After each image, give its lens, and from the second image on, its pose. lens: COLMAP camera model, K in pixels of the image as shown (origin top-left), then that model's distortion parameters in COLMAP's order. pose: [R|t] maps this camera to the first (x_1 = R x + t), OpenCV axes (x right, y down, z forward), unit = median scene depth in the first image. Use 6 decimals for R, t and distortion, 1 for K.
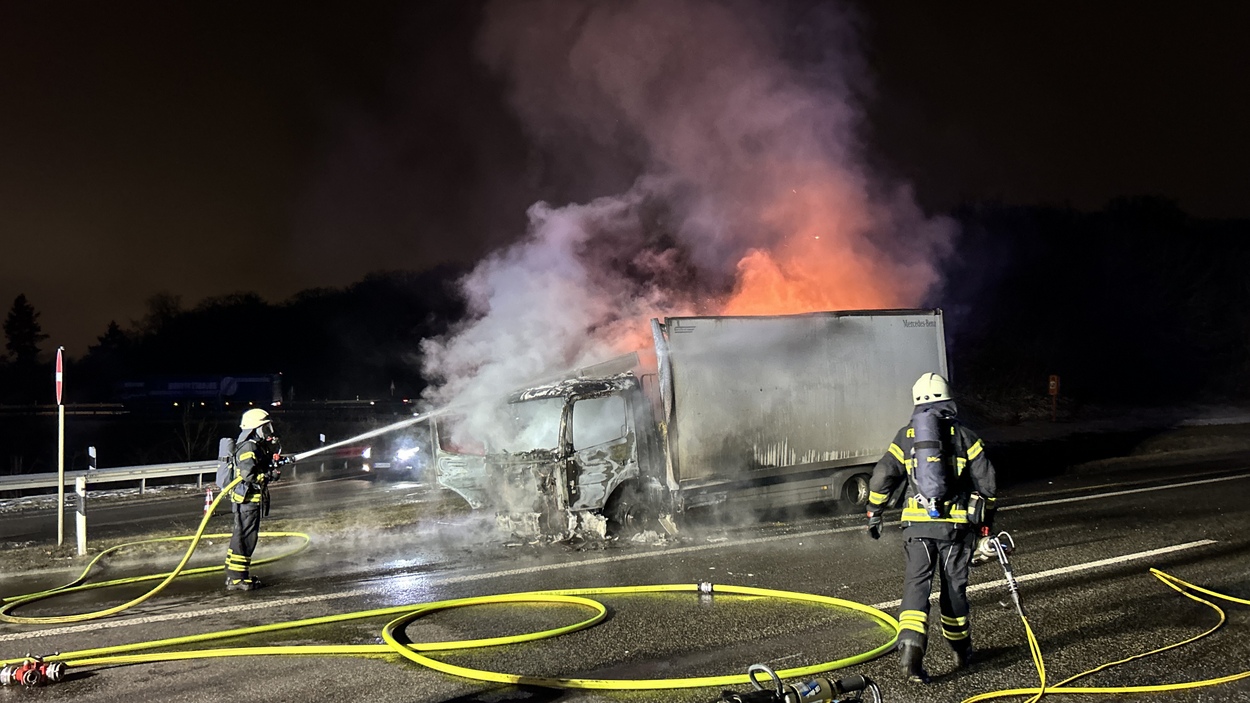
lens RADIAL K [[923.2, 0, 624.7], [0, 923.2, 347.6], [0, 0, 1]] dist [0.074235, -0.089454]
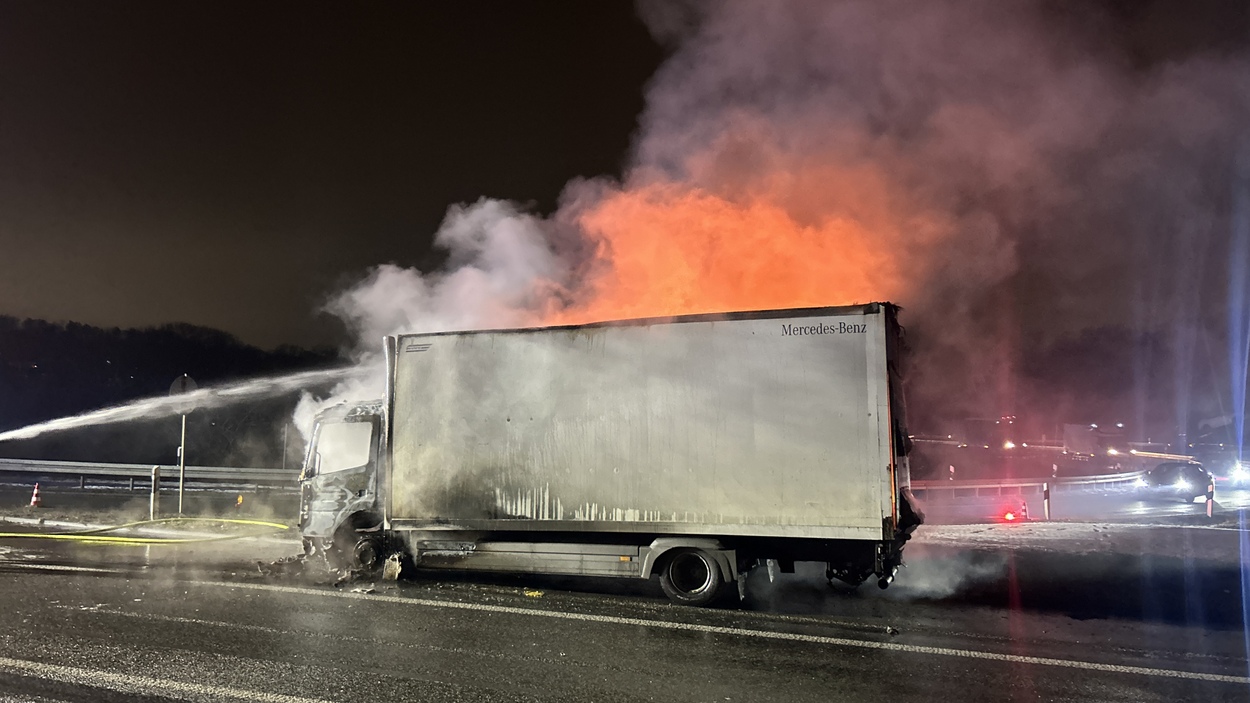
lens RADIAL K [[923.2, 0, 637.3], [0, 923.2, 346.3], [0, 0, 1]] dist [0.074235, -0.089454]
pose [[0.622646, -0.033687, -0.781778, 0.920232], [0.002736, 0.999160, -0.040876, 0.014877], [0.782499, 0.023312, 0.622215, 0.630389]]
